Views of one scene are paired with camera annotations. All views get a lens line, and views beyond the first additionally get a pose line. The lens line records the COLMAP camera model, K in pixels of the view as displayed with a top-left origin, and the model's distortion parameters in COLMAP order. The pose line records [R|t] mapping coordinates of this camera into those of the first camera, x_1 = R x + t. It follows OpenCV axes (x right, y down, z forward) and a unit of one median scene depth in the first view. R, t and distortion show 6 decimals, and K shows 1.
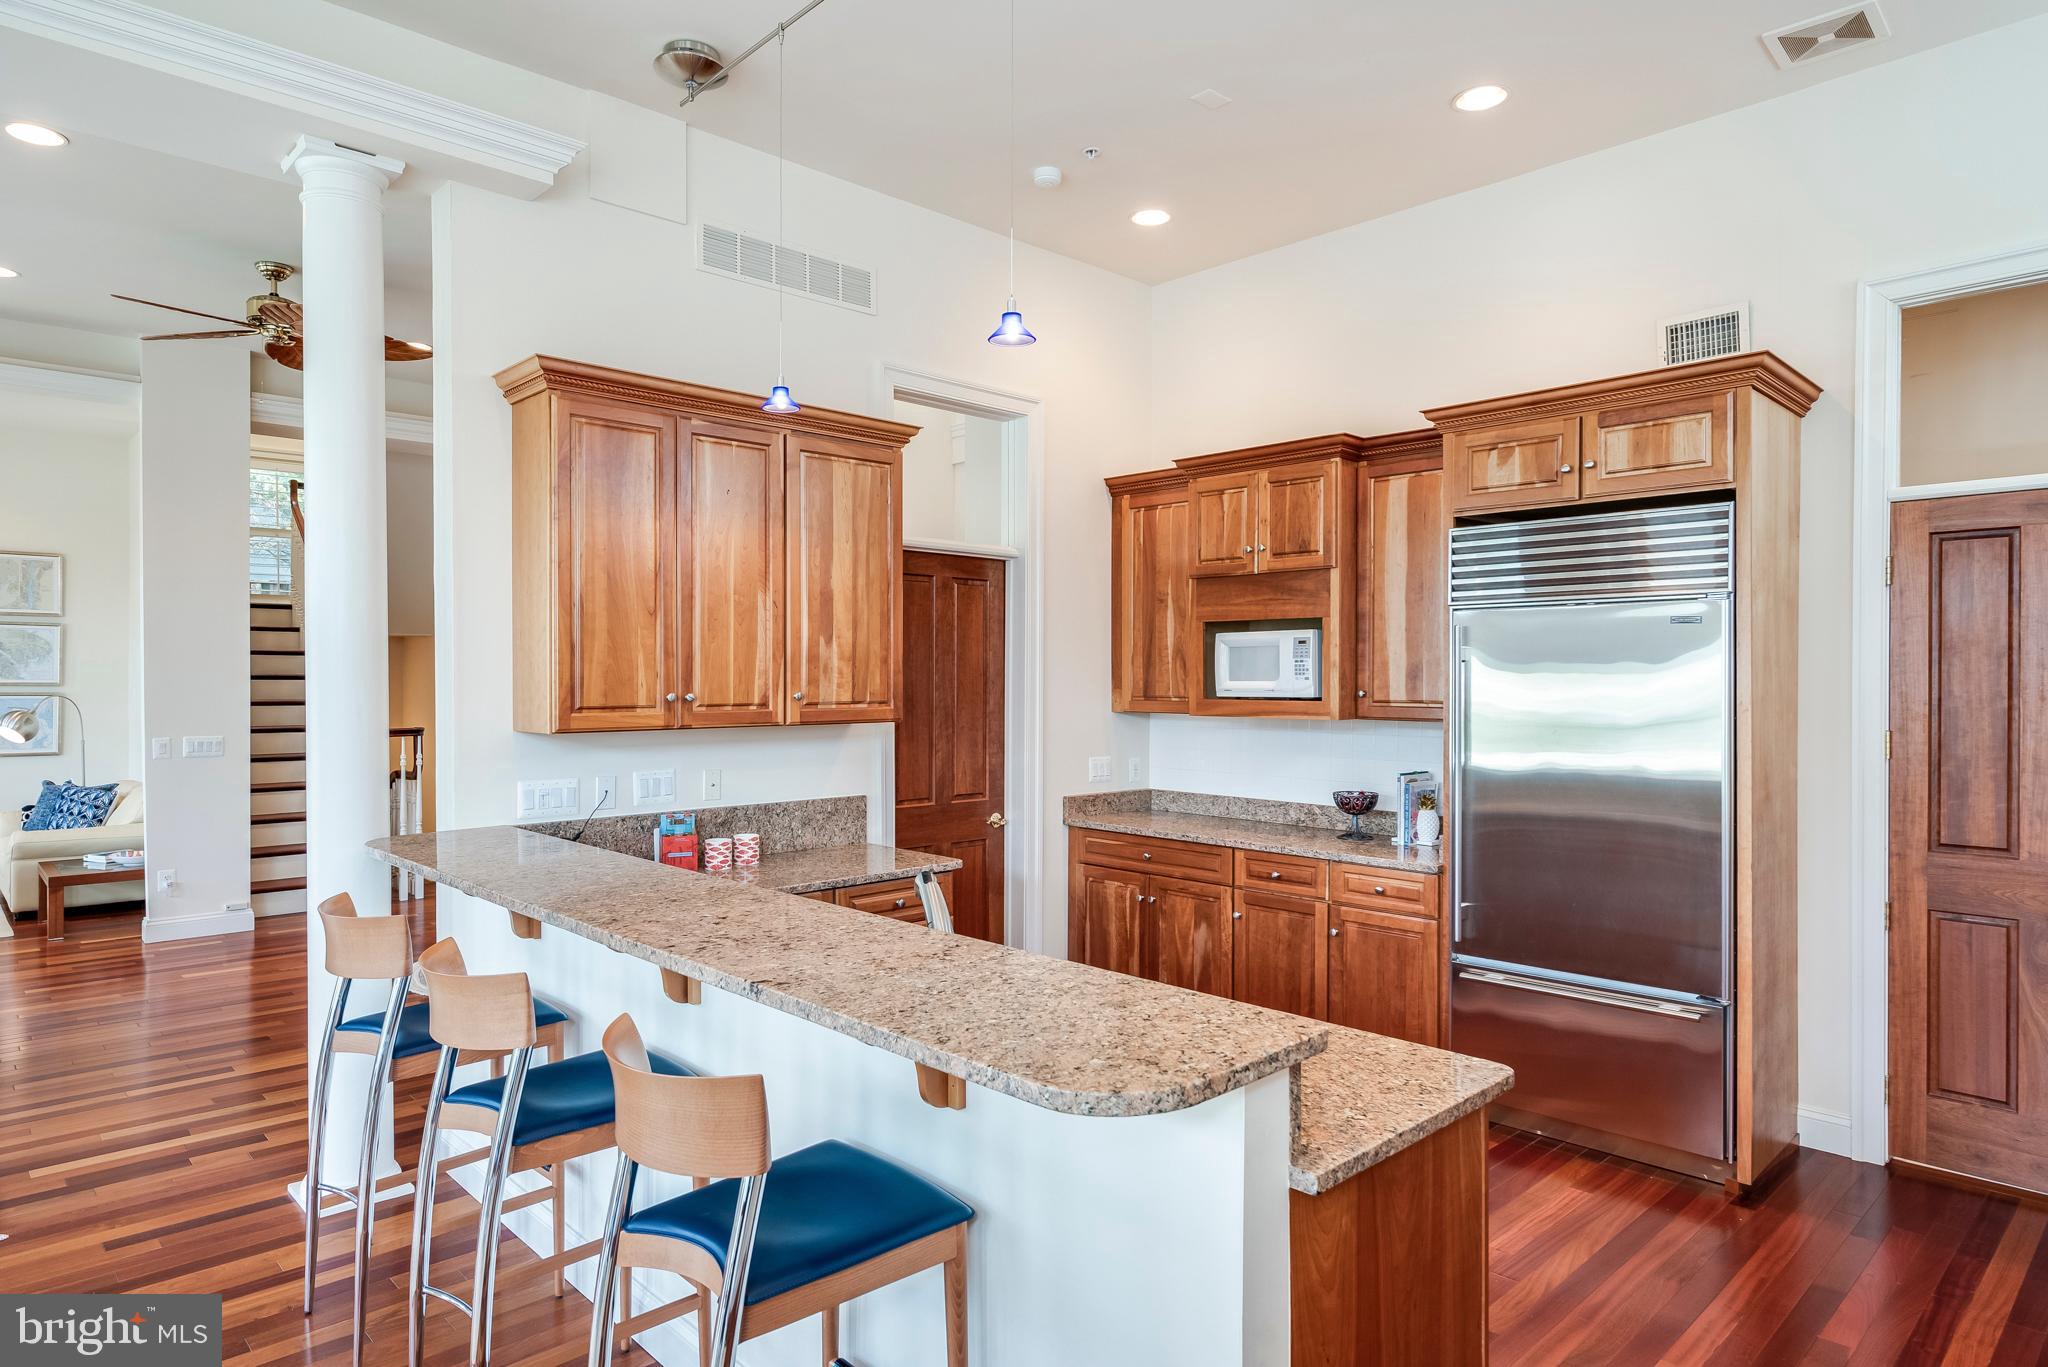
lens RADIAL K [[1188.6, 0, 1024.0], [0, 1188.6, 683.5], [0, 0, 1]] dist [0.003501, -0.001511]
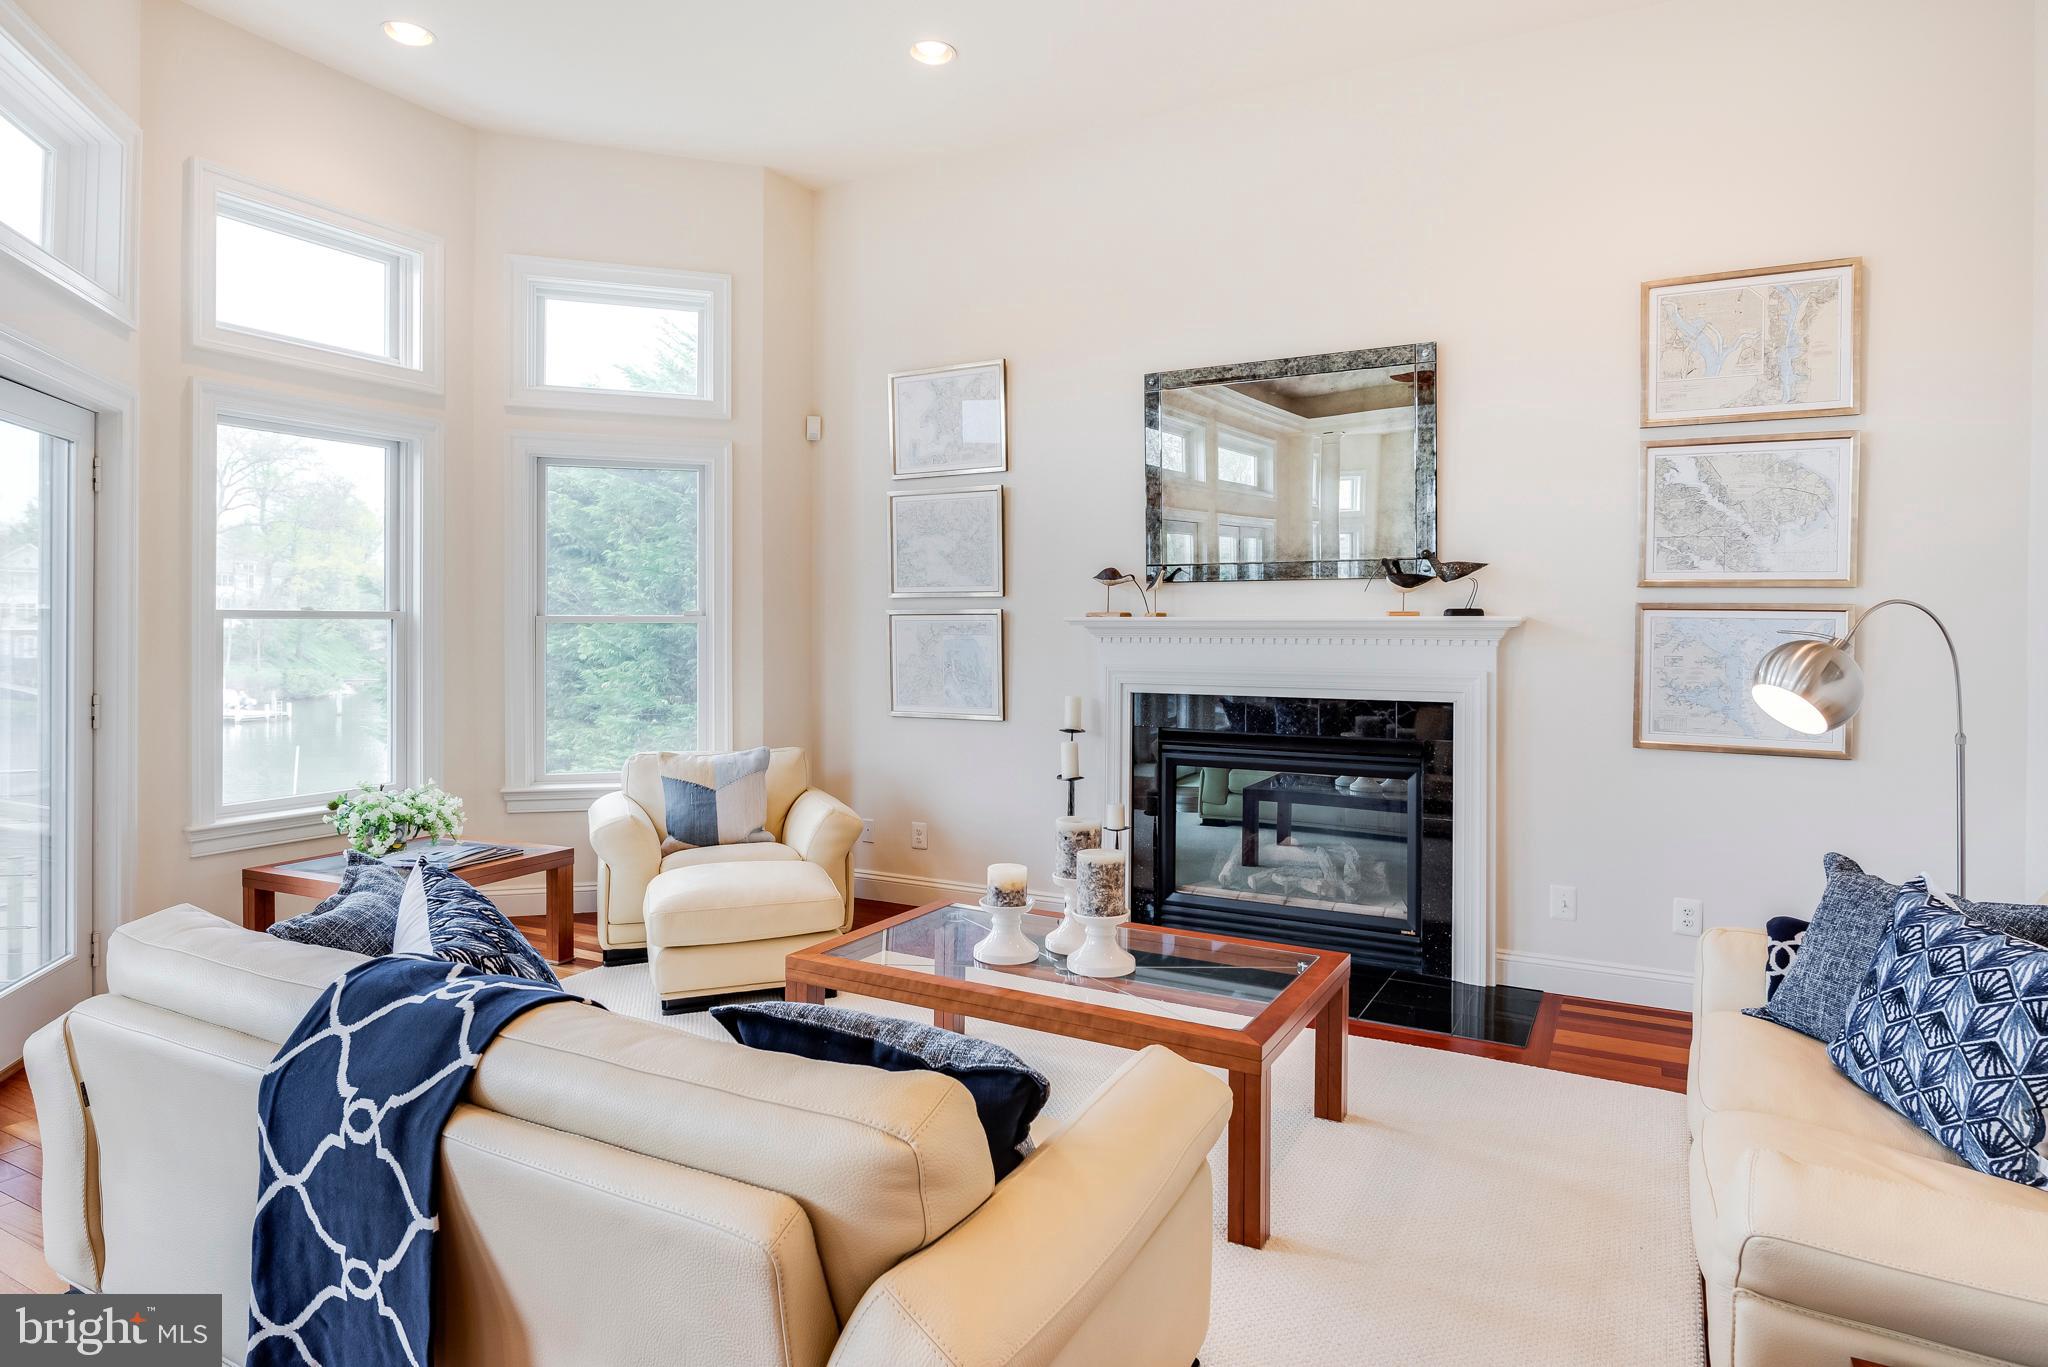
lens RADIAL K [[1158.3, 0, 1036.5], [0, 1158.3, 626.3], [0, 0, 1]] dist [-0.000692, -0.000589]
pose [[0.314826, 0.001297, -0.949149, -1.084455], [-0.014082, 0.999895, -0.003304, 0.041777], [0.949045, 0.014406, 0.314811, 1.272077]]
